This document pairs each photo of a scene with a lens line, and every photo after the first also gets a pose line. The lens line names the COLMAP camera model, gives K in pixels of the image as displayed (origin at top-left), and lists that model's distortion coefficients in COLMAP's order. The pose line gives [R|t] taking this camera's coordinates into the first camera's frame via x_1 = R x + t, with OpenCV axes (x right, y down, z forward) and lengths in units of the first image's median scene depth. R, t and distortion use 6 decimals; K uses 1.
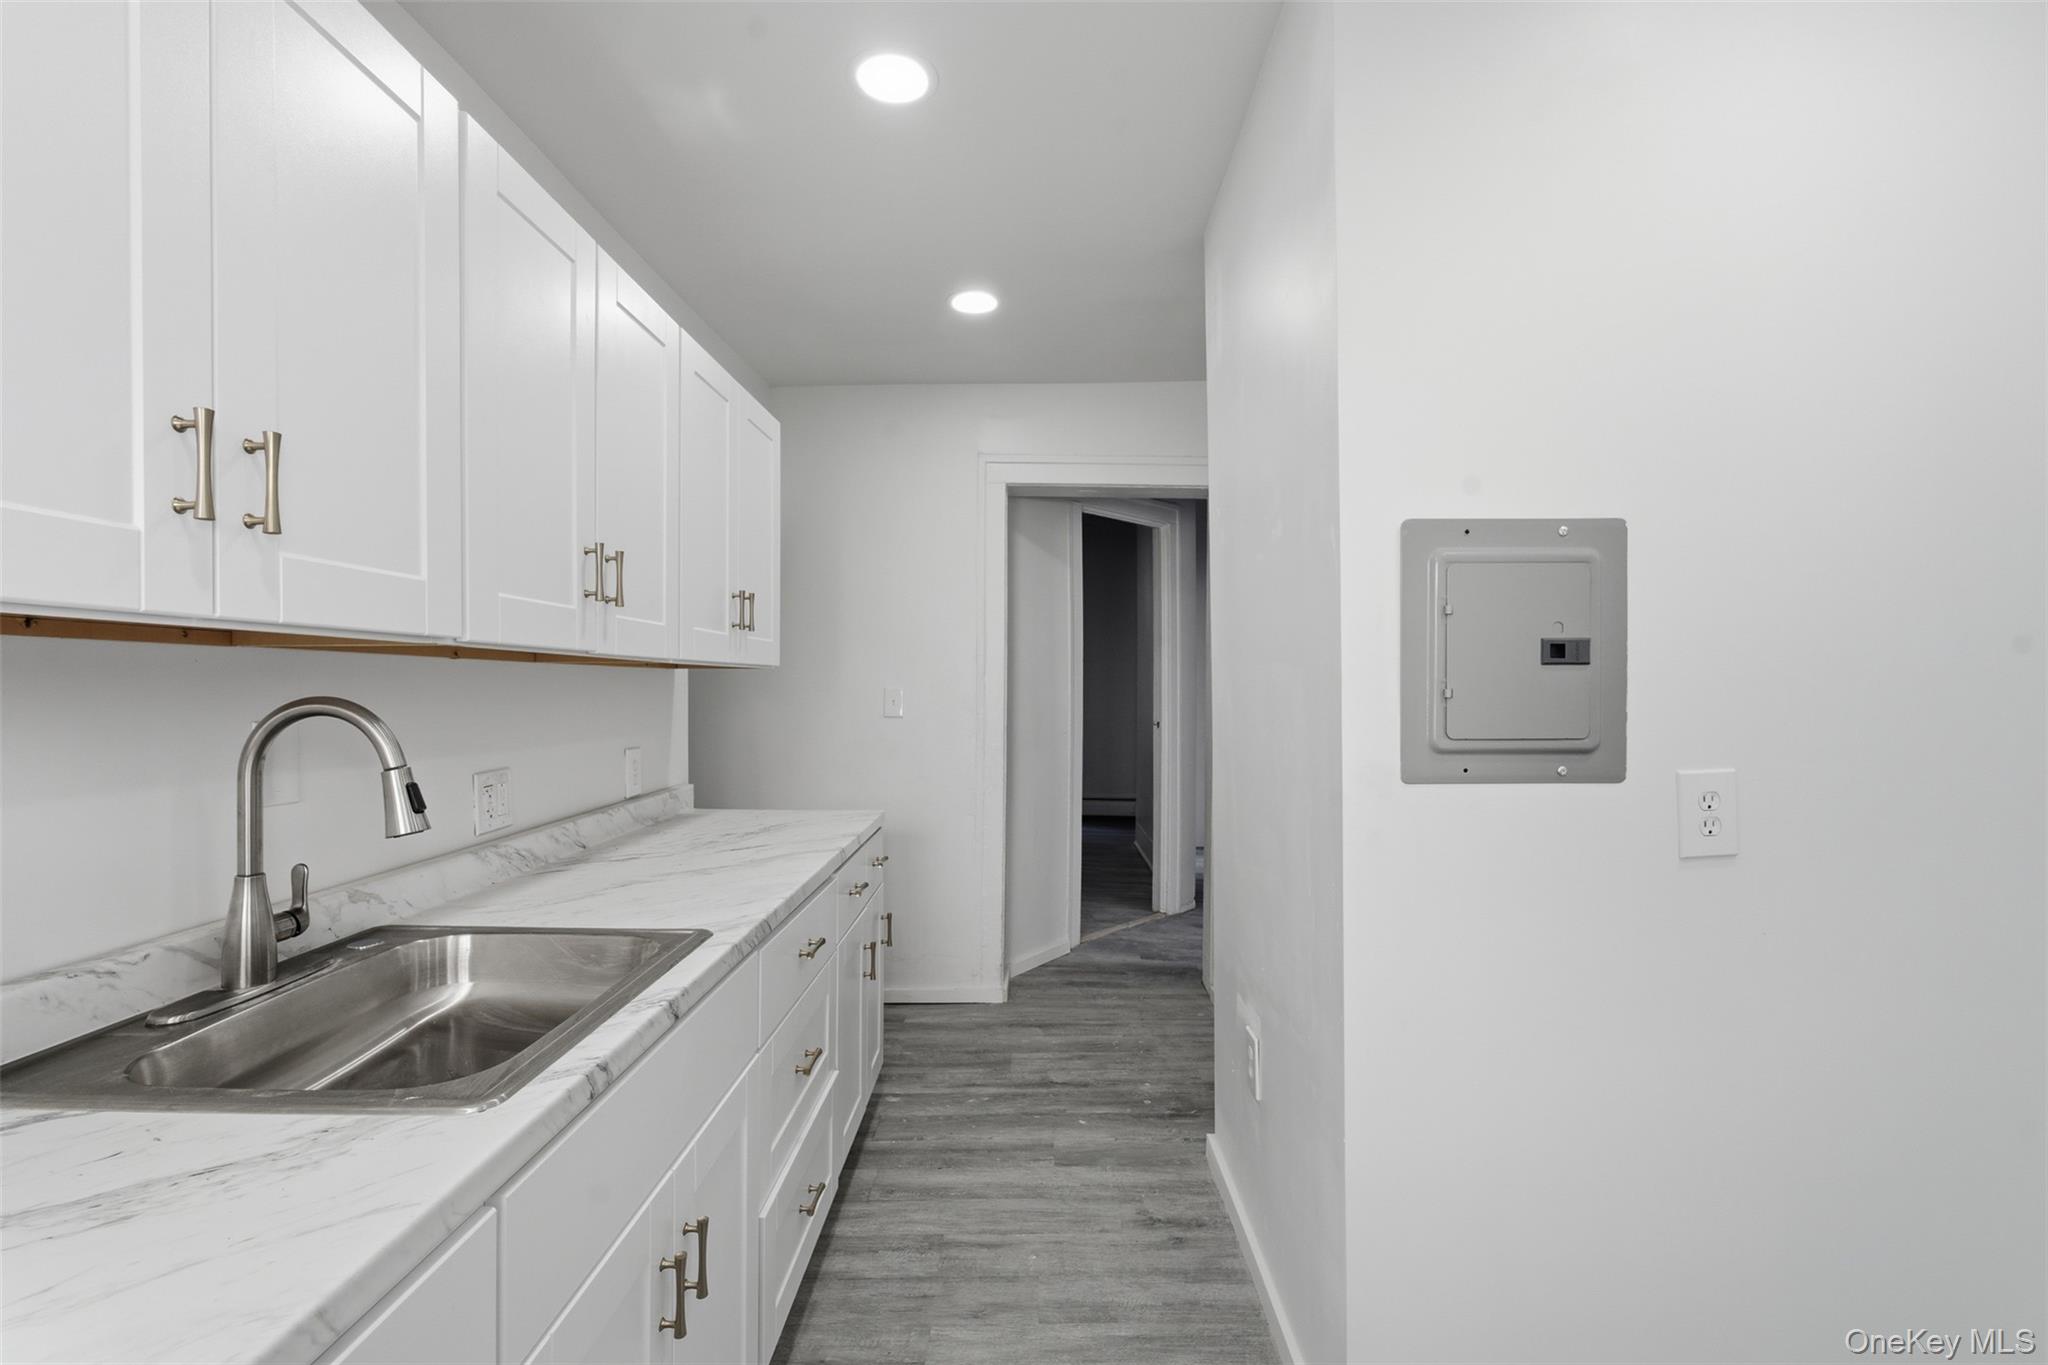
lens RADIAL K [[920.7, 0, 1028.5], [0, 920.7, 682.1], [0, 0, 1]] dist [-0.007677, 0.001882]
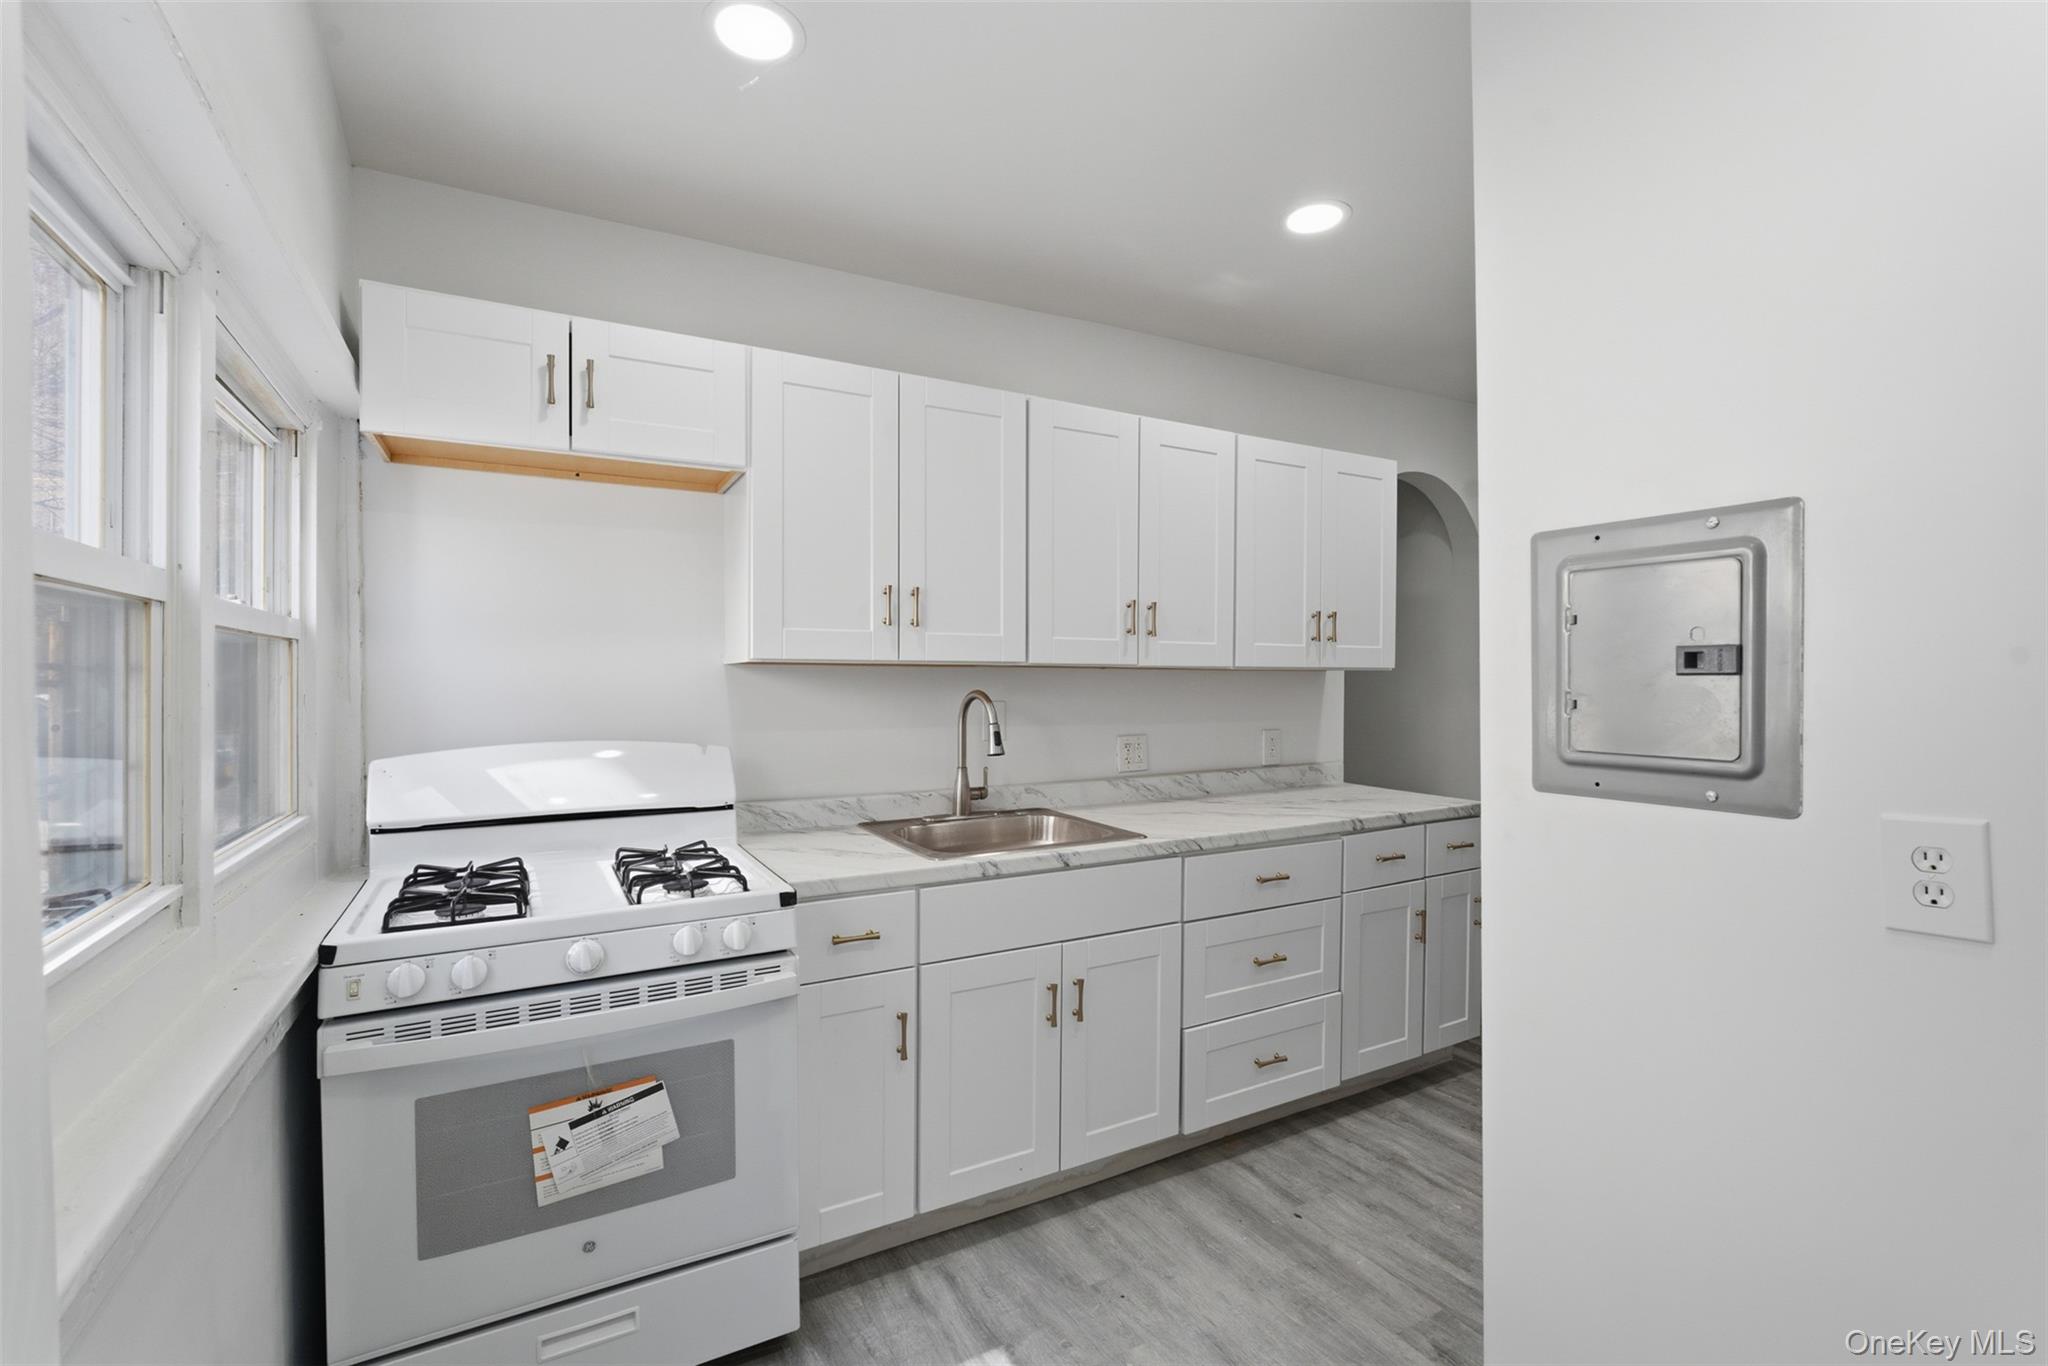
lens RADIAL K [[920.7, 0, 1010.4], [0, 920.7, 682.0], [0, 0, 1]] dist [-0.007677, 0.001882]
pose [[0.484107, 0.007325, -0.874978, 1.022534], [-0.001034, 0.999969, 0.007799, -0.018395], [0.875008, -0.002871, 0.484100, -0.004794]]
